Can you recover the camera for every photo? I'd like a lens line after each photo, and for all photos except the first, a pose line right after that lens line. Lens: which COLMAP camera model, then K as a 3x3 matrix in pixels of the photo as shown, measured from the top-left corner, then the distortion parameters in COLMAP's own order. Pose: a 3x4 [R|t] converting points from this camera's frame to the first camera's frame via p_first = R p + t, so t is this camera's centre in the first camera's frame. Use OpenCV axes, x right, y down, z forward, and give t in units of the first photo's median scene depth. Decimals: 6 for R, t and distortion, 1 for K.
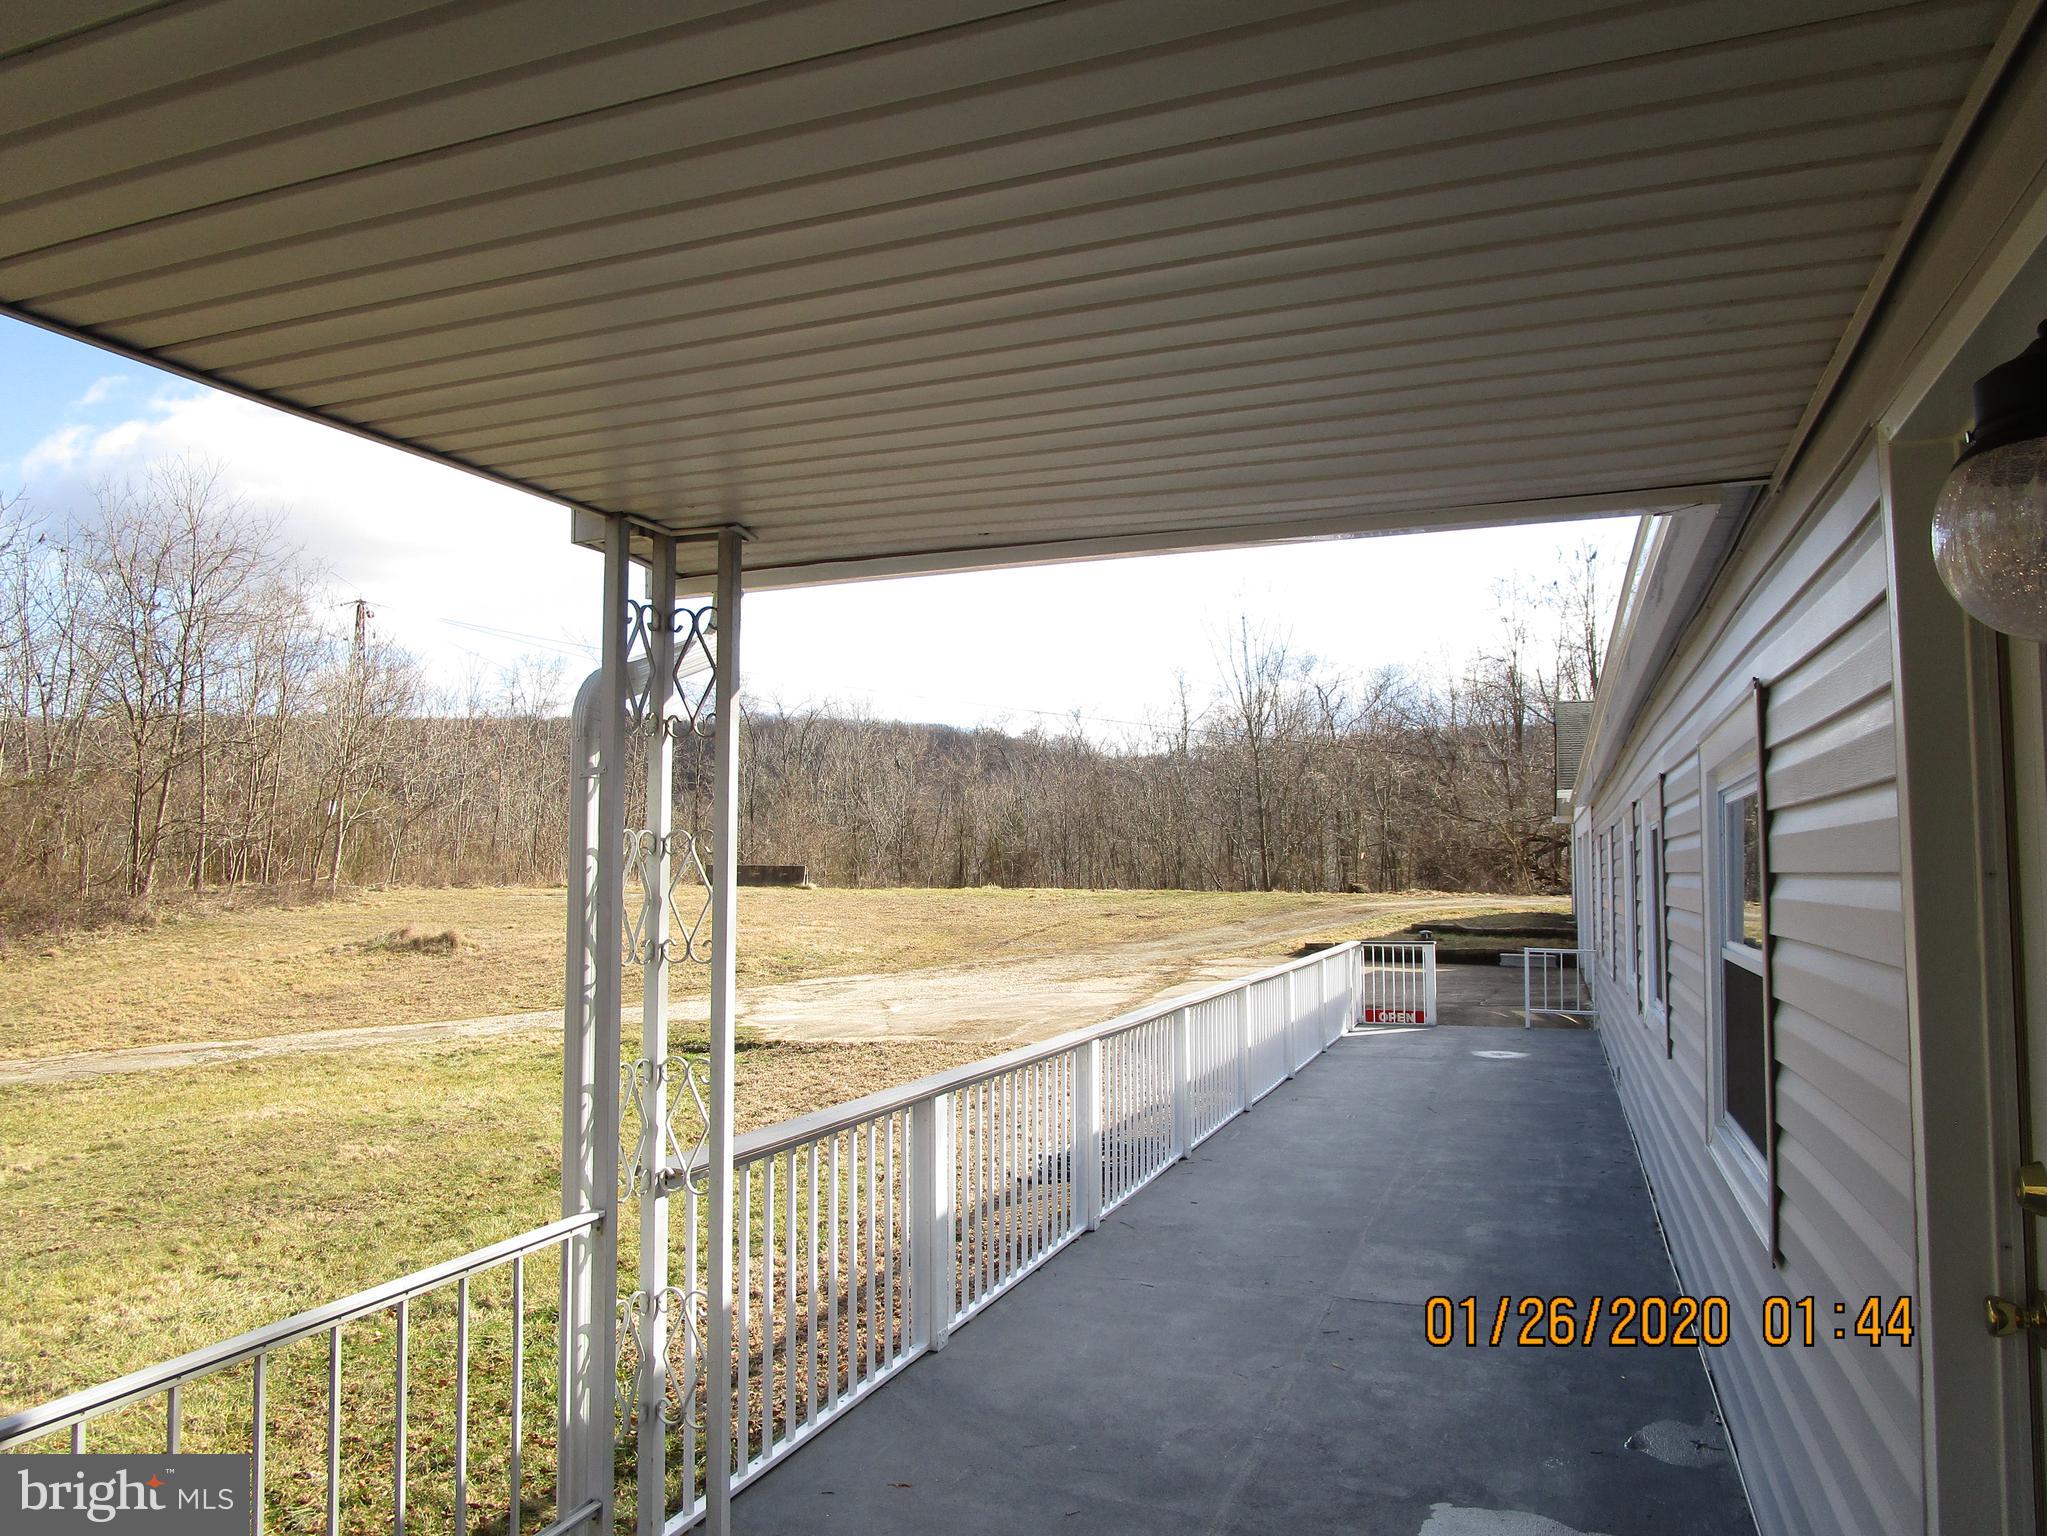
lens RADIAL K [[1456.9, 0, 1015.5], [0, 1456.9, 773.0], [0, 0, 1]] dist [-0.021449, 0.004846]
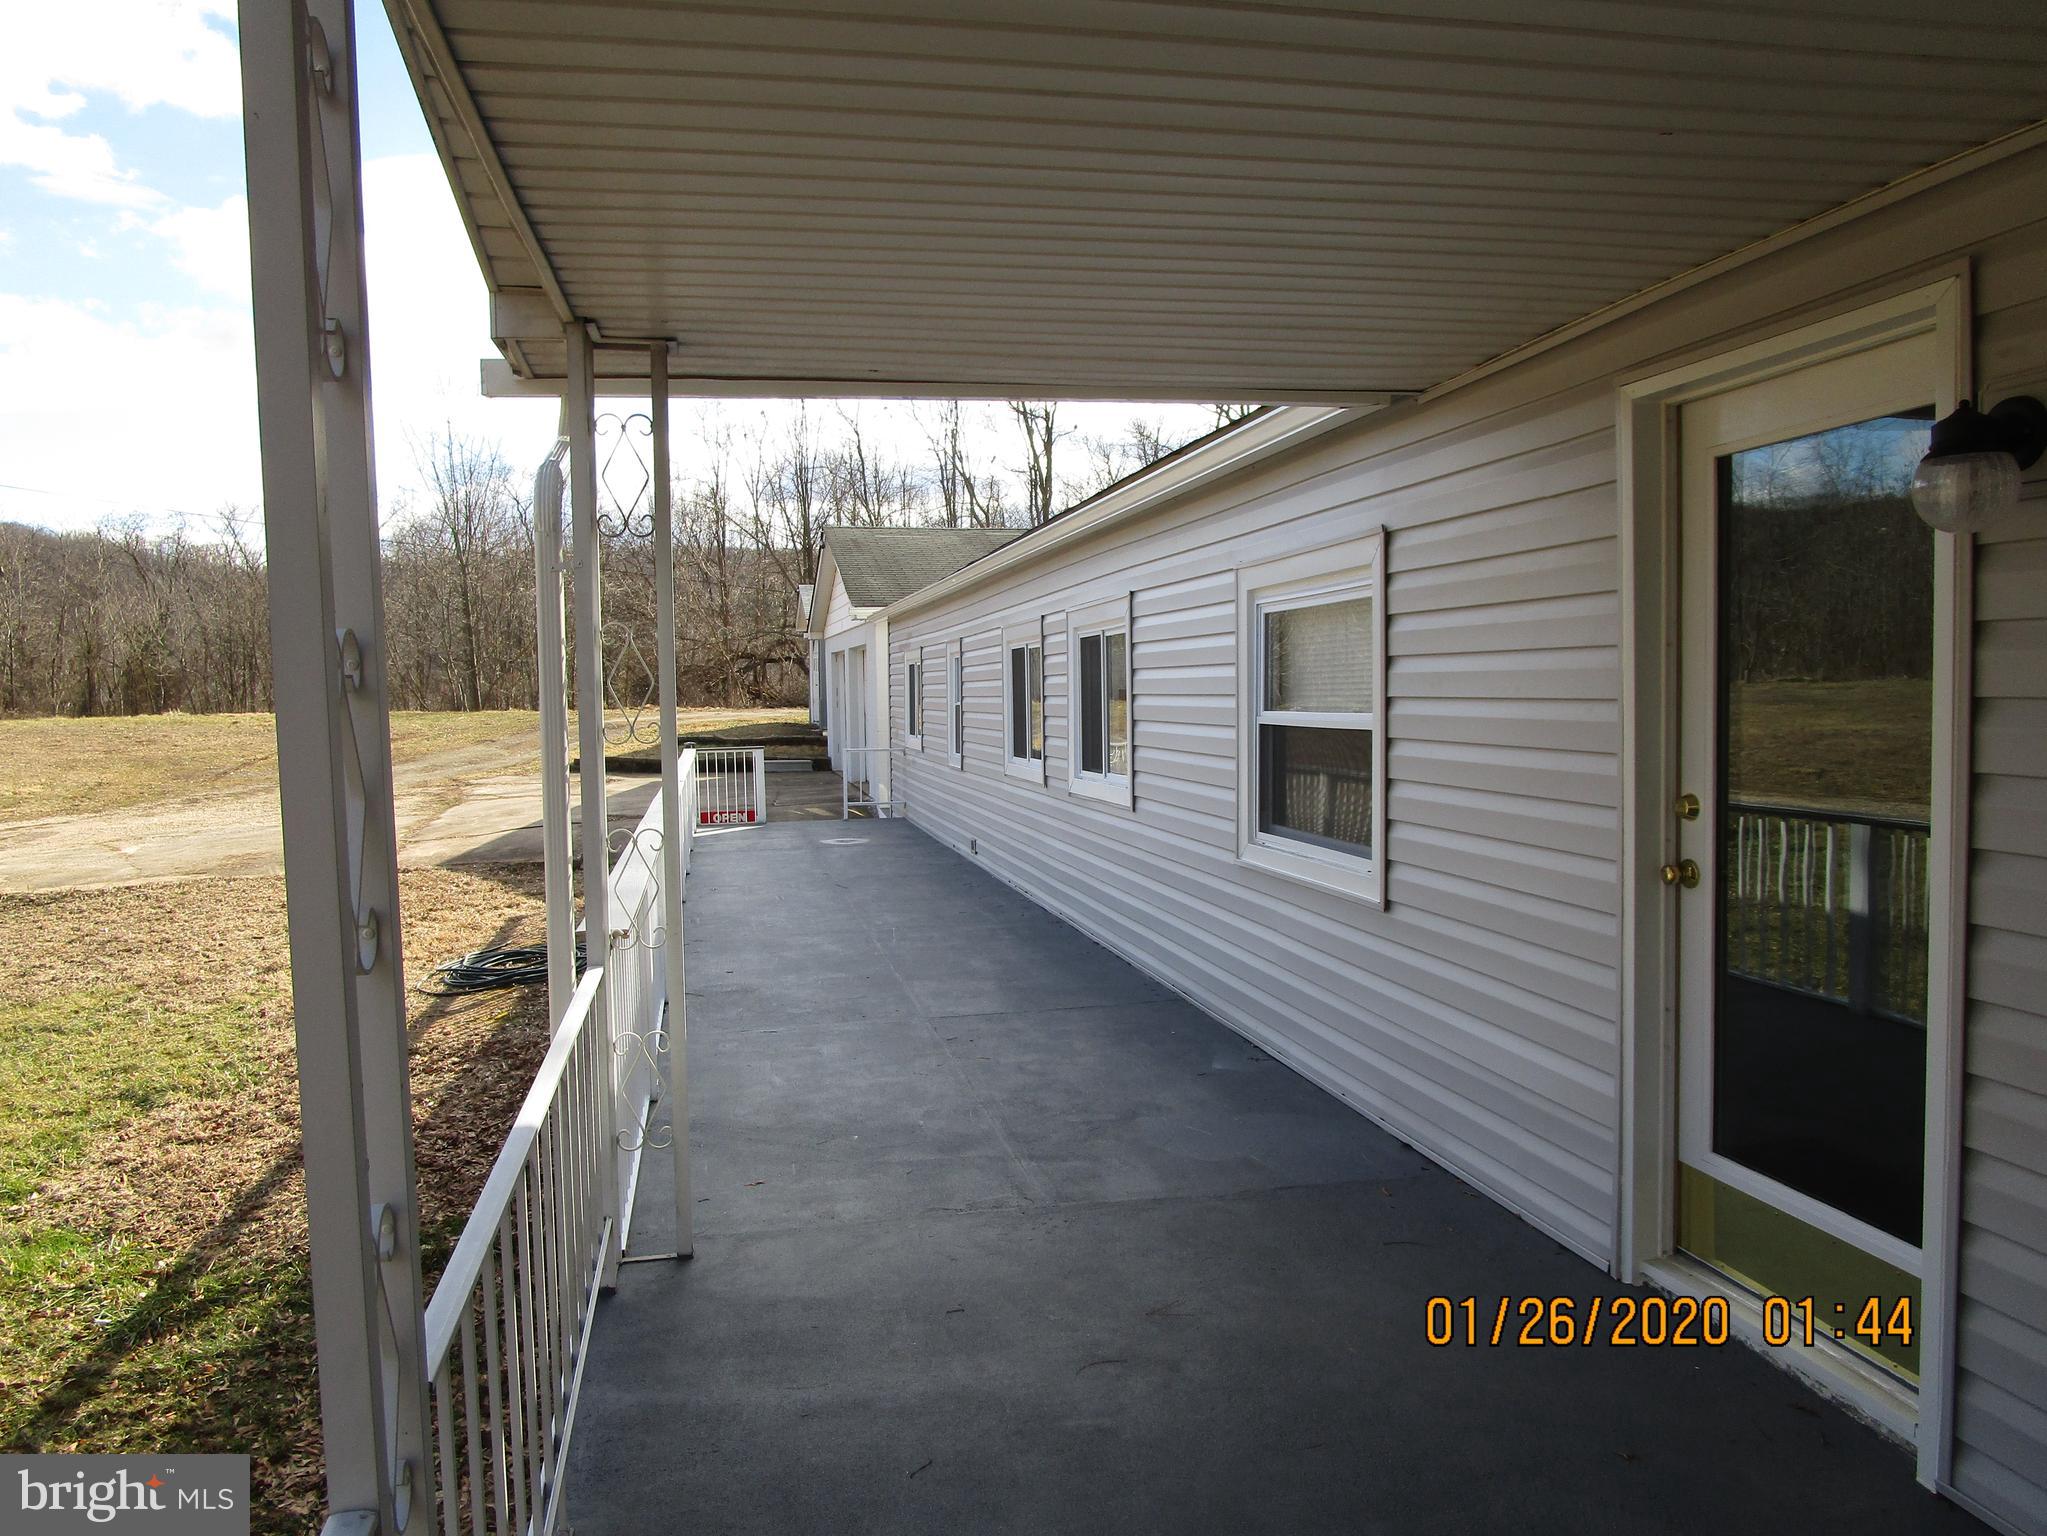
lens RADIAL K [[1456.9, 0, 1015.5], [0, 1456.9, 773.0], [0, 0, 1]] dist [-0.021449, 0.004846]
pose [[0.849946, -0.044889, 0.524954, -0.200449], [-0.020045, 0.992887, 0.117357, 0.006785], [-0.526488, -0.110270, 0.843001, -0.027672]]
